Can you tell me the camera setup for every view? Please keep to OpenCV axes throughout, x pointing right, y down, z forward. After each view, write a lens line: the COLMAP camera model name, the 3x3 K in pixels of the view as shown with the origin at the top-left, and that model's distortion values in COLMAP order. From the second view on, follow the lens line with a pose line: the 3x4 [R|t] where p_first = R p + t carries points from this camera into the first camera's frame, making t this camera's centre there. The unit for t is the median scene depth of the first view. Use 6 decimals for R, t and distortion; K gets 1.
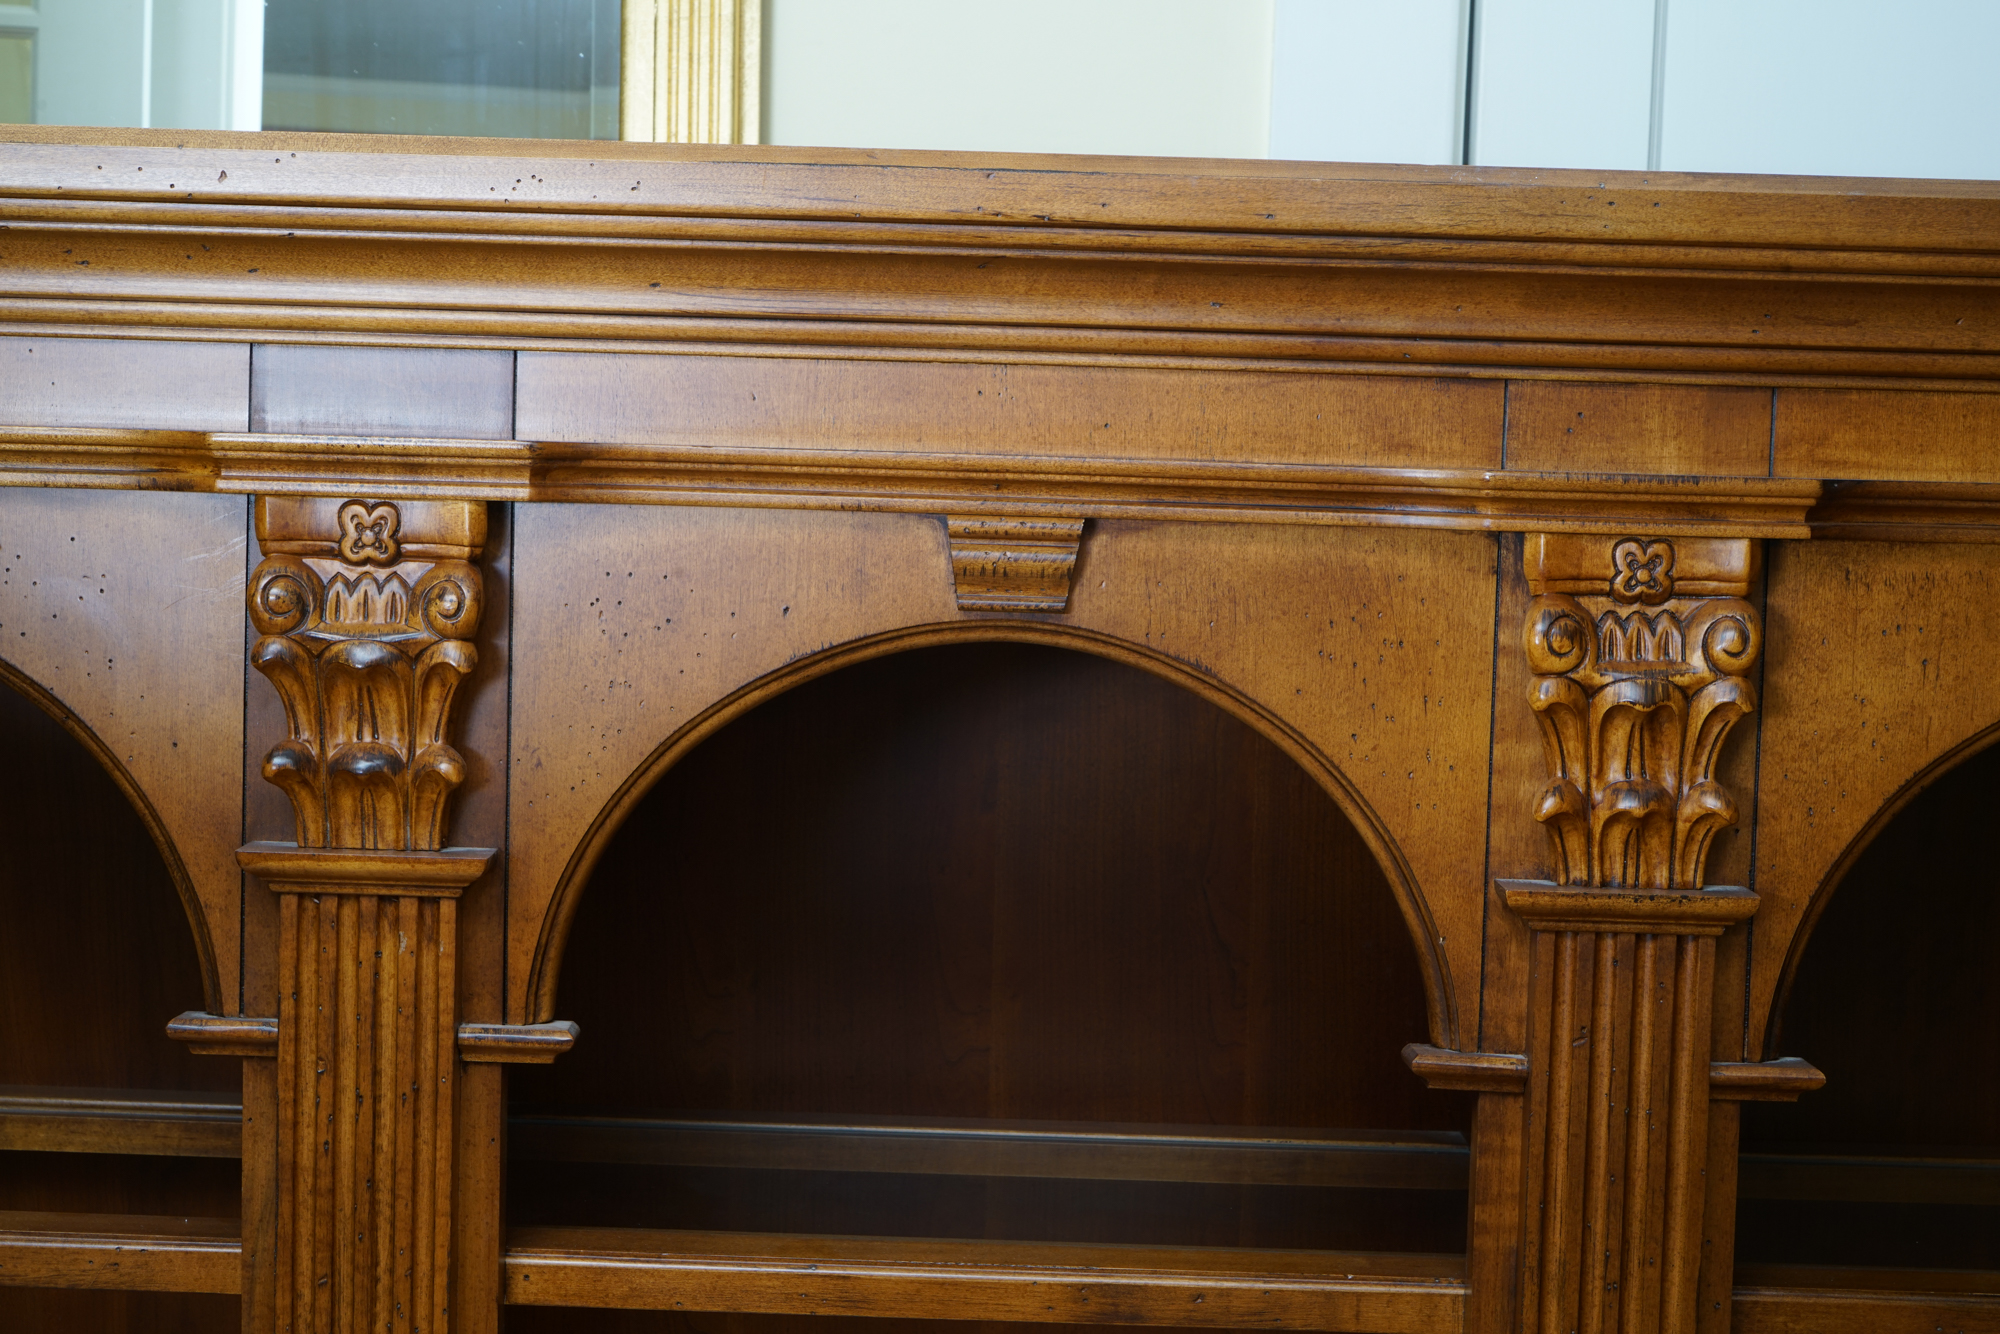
lens RADIAL K [[3239.0, 0, 898.2], [0, 3239.0, 719.8], [0, 0, 1]] dist [-0.008222, 0.000000]
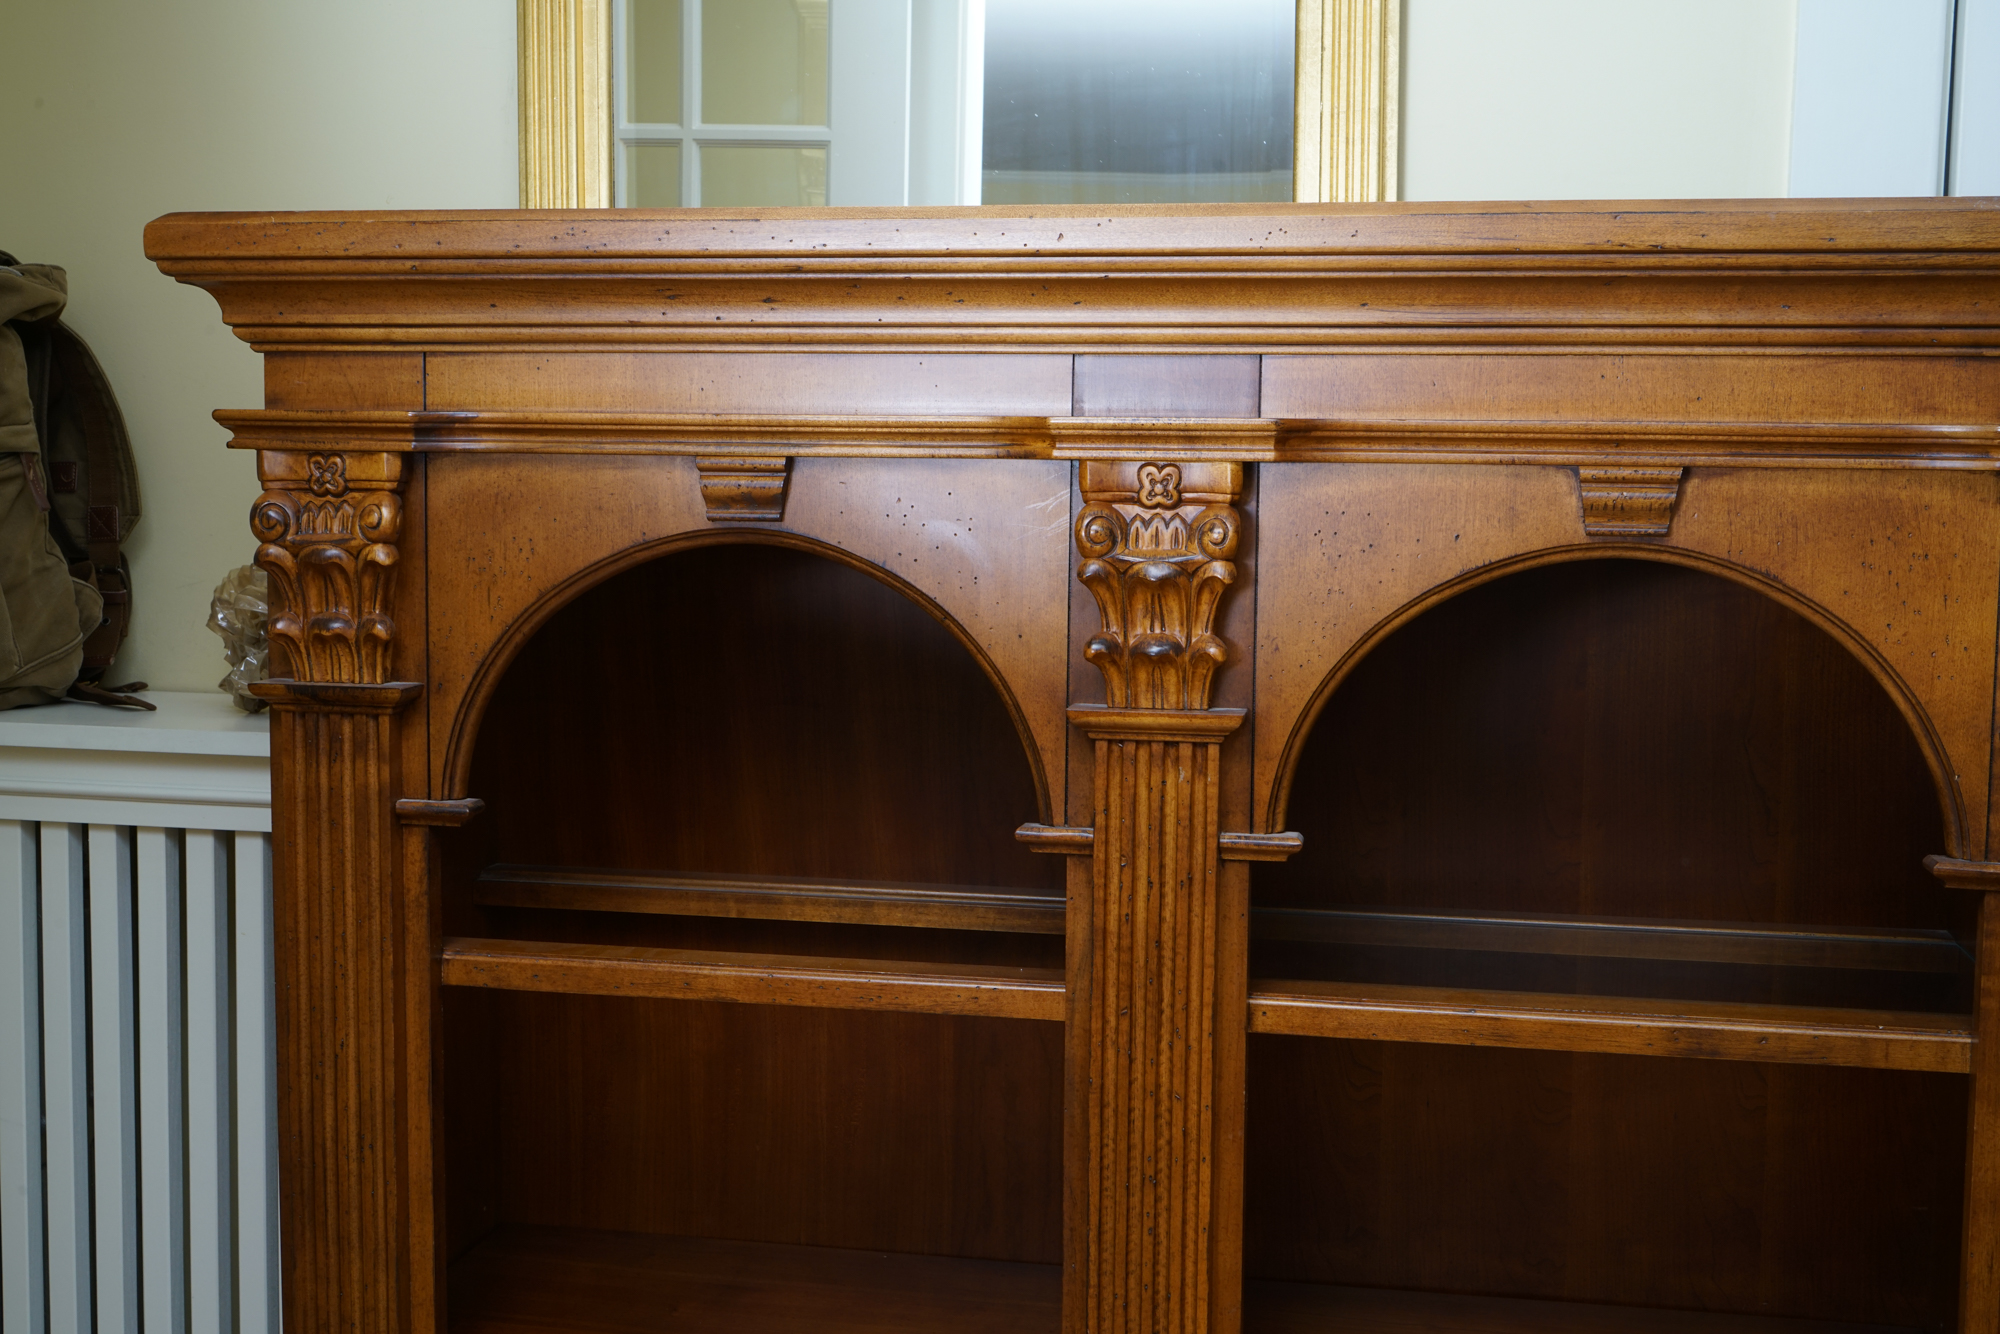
lens RADIAL K [[2456.4, 0, 931.4], [0, 2456.4, 699.7], [0, 0, 1]] dist [0.006626, 0.000000]
pose [[0.983422, -0.000018, -0.181332, -0.065585], [0.003821, 0.999780, 0.020625, 0.013311], [0.181292, -0.020976, 0.983206, -0.078523]]
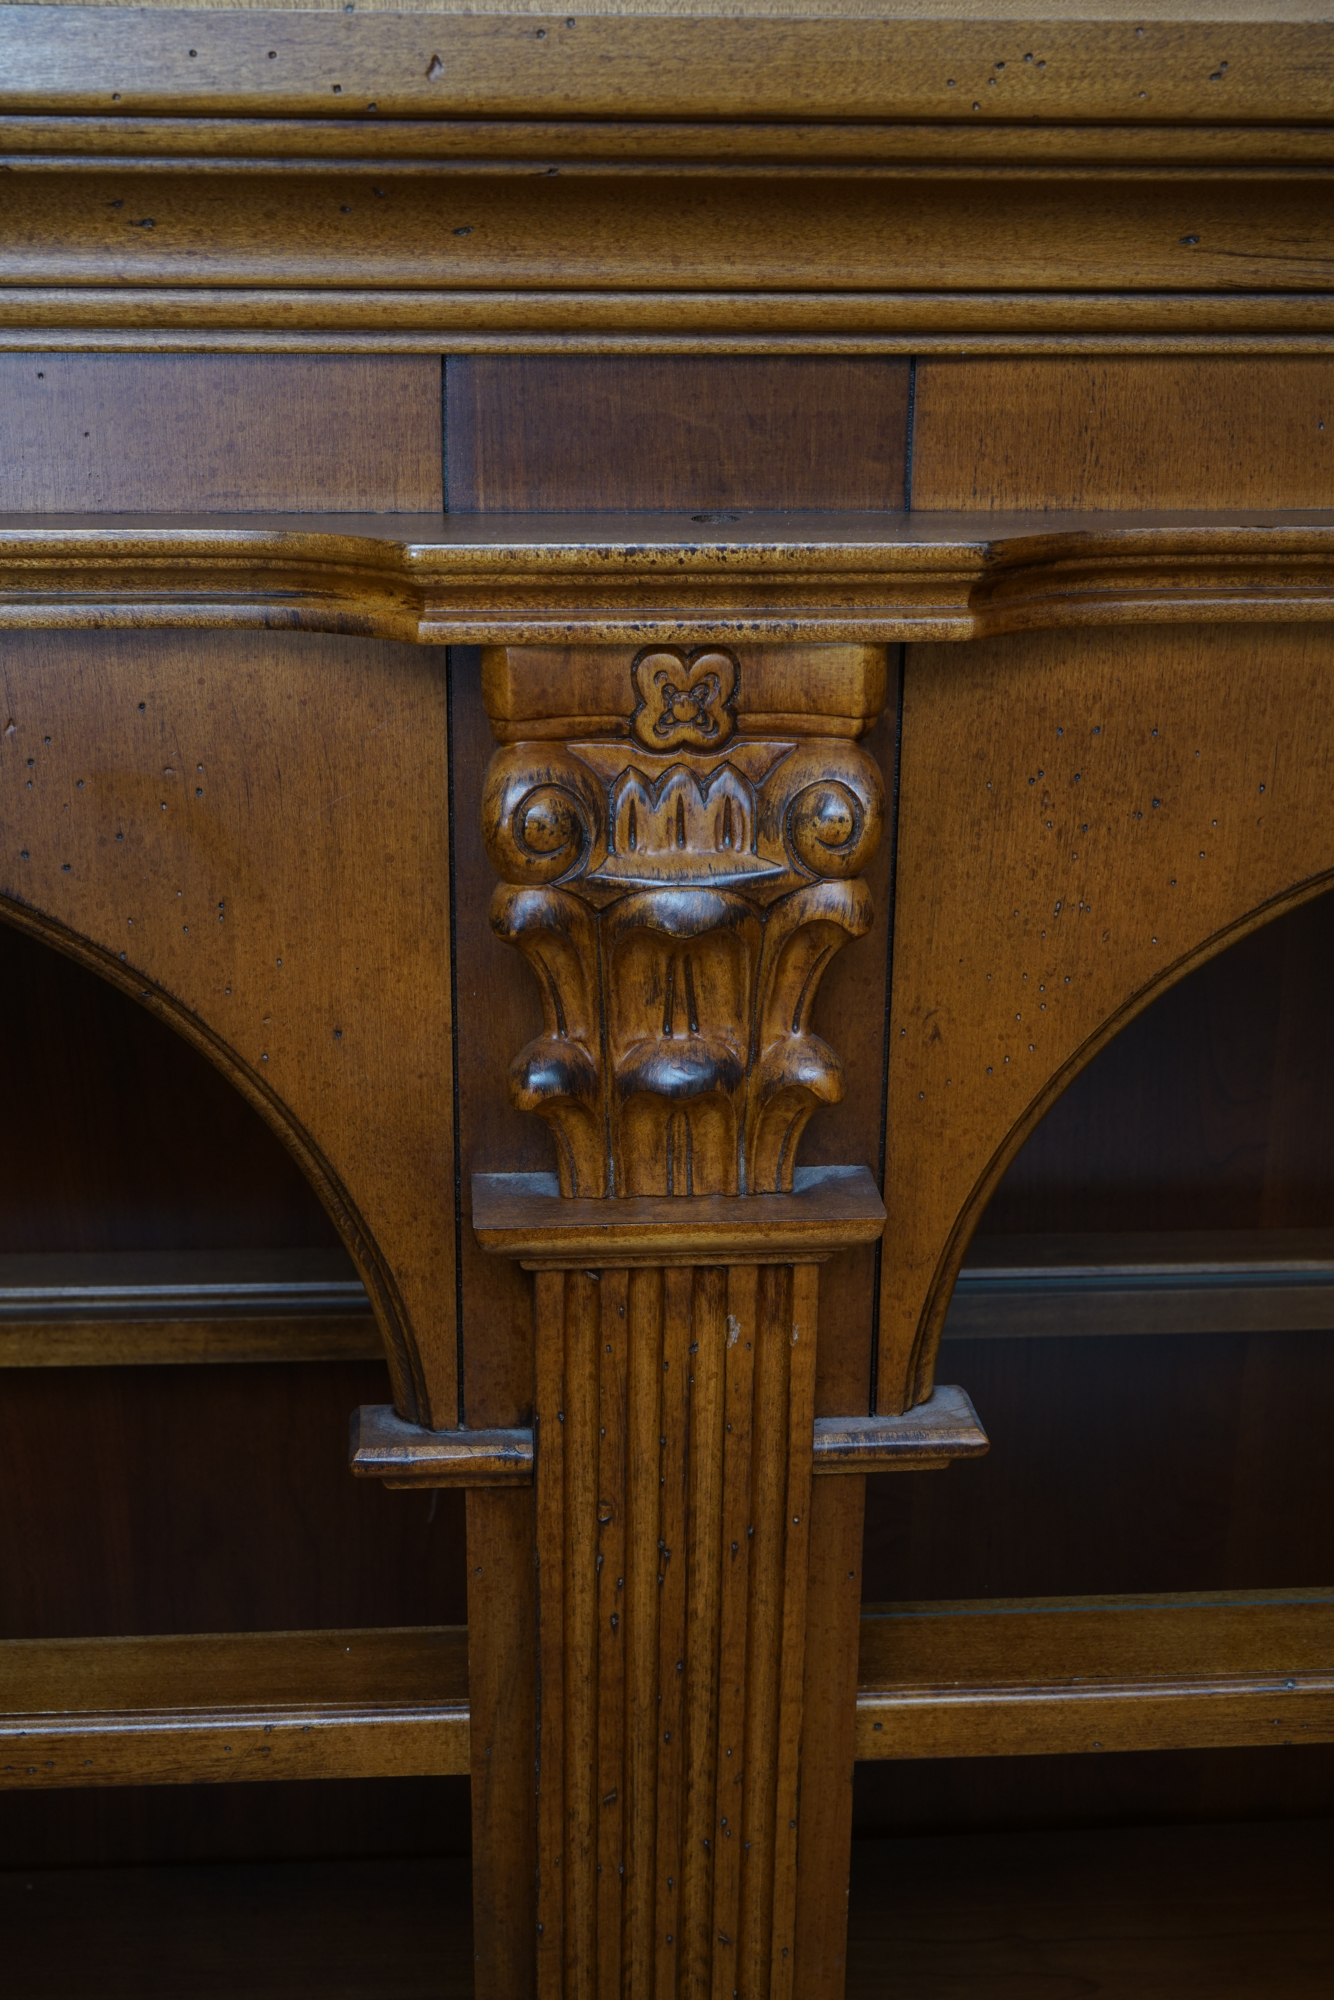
lens RADIAL K [[2751.8, 0, 635.8], [0, 2751.8, 1021.1], [0, 0, 1]] dist [0.013533, 0.000000]
pose [[0.994809, -0.053467, 0.086580, -0.215095], [0.026618, 0.957941, 0.285728, -0.141494], [-0.098216, -0.281940, 0.954392, 0.511287]]
